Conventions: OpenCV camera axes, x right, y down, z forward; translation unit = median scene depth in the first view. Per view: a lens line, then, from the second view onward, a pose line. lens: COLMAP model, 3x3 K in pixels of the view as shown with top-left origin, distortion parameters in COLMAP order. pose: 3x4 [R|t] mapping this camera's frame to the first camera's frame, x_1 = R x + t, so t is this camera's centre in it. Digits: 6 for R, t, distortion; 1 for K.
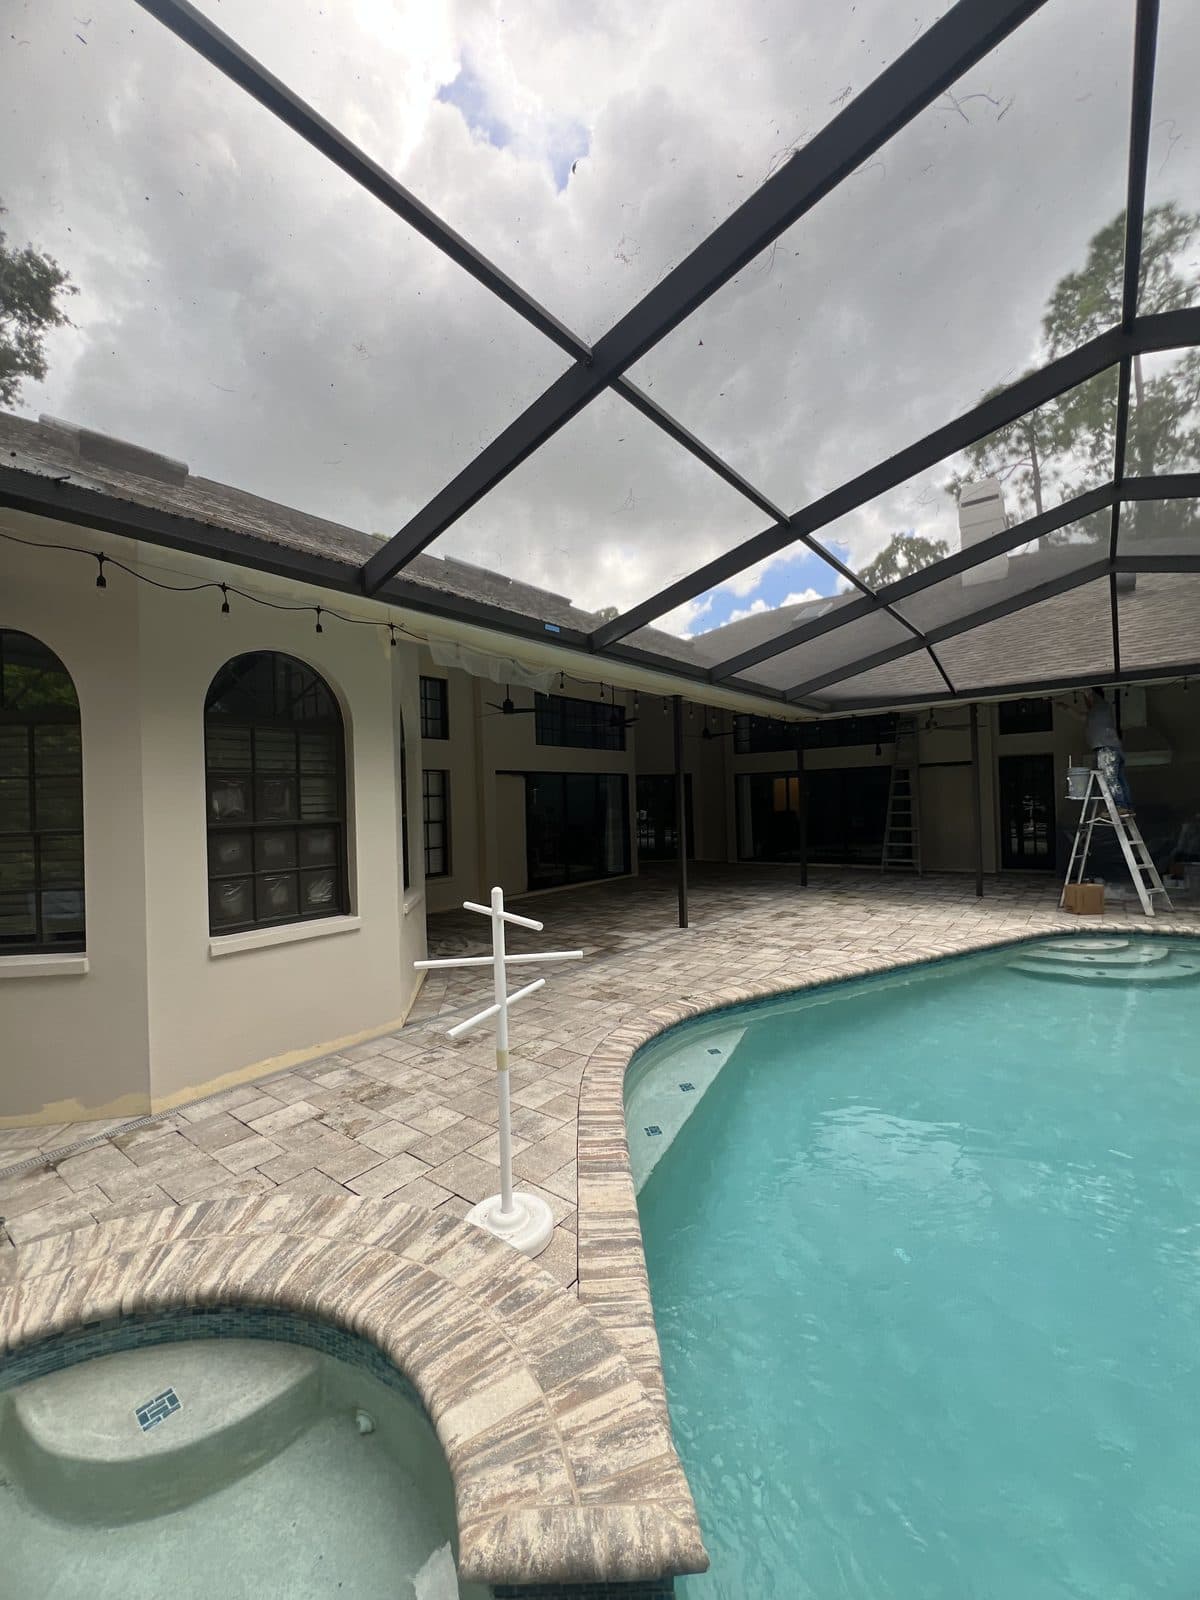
lens RADIAL K [[624.1, 0, 600.0], [0, 624.1, 800.0], [0, 0, 1]] dist [0.000761, 0.000013]
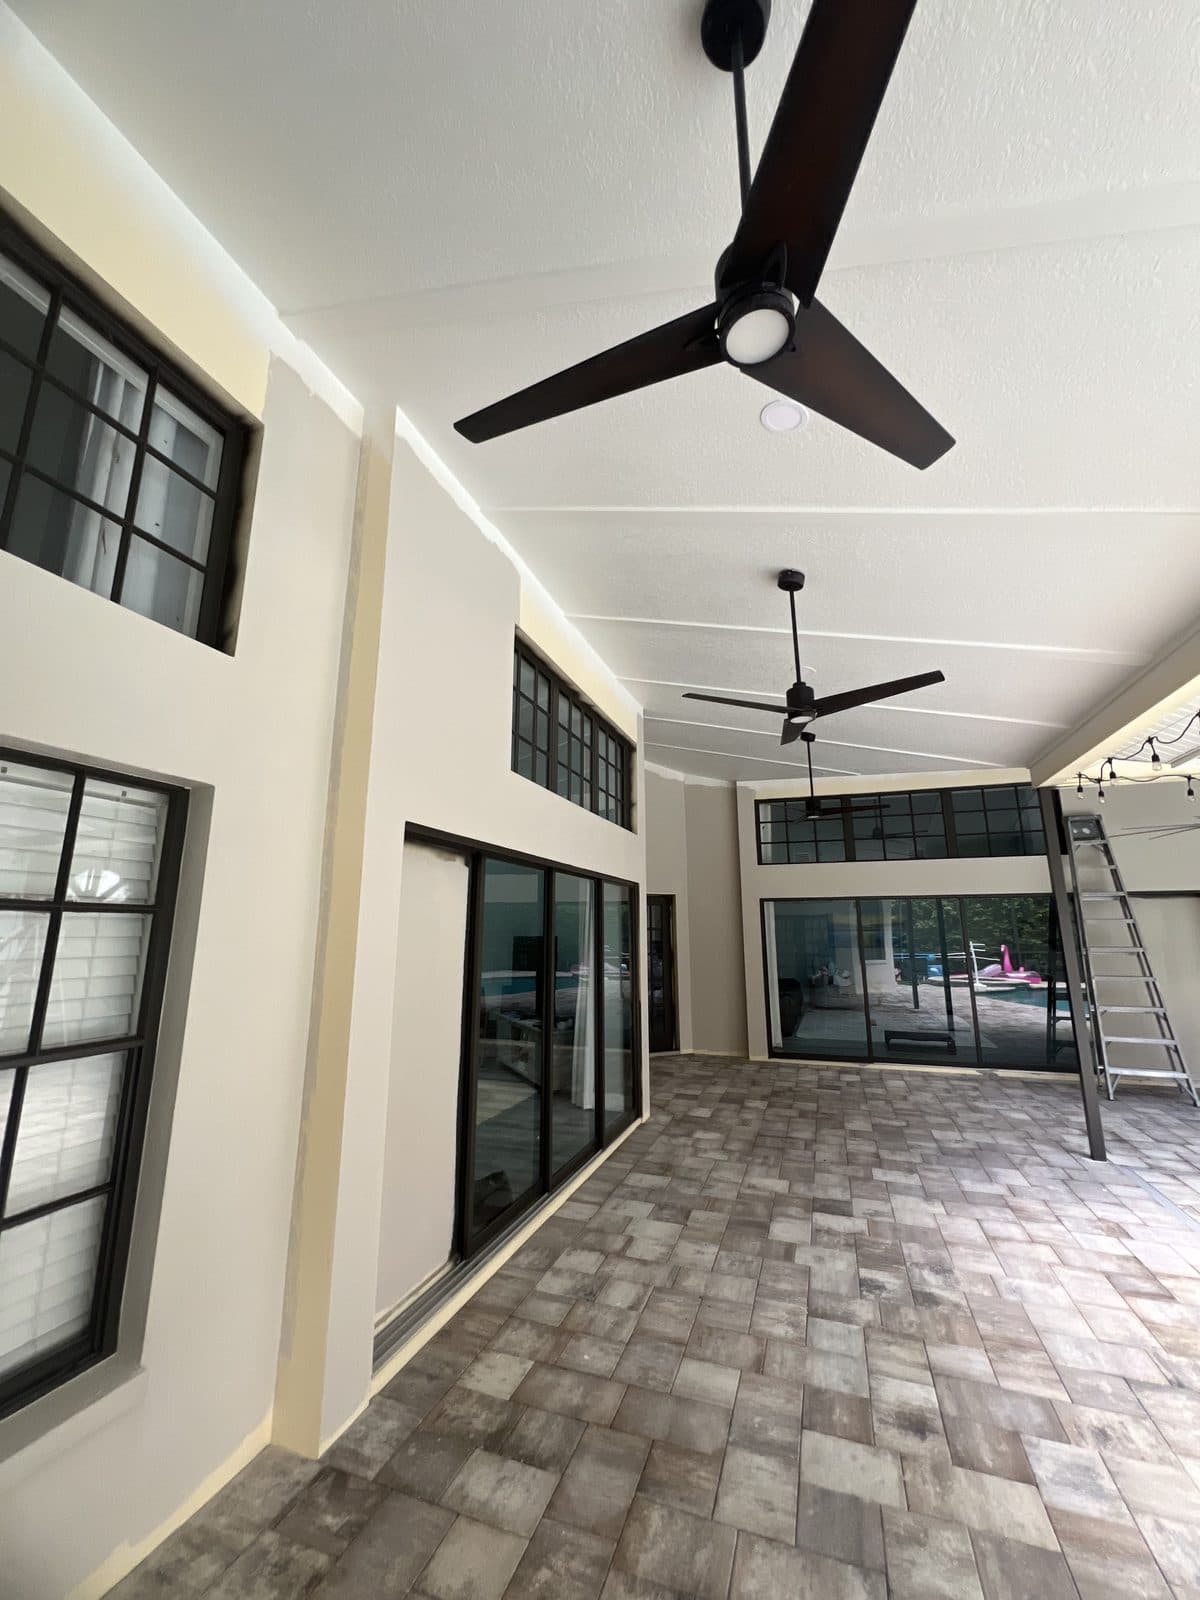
lens RADIAL K [[624.1, 0, 600.0], [0, 624.1, 800.0], [0, 0, 1]] dist [0.000761, 0.000013]
pose [[0.943045, 0.099174, 0.317538, -0.136872], [-0.028940, 0.975367, -0.218682, 0.000357], [-0.331403, 0.197038, 0.922685, 0.566370]]
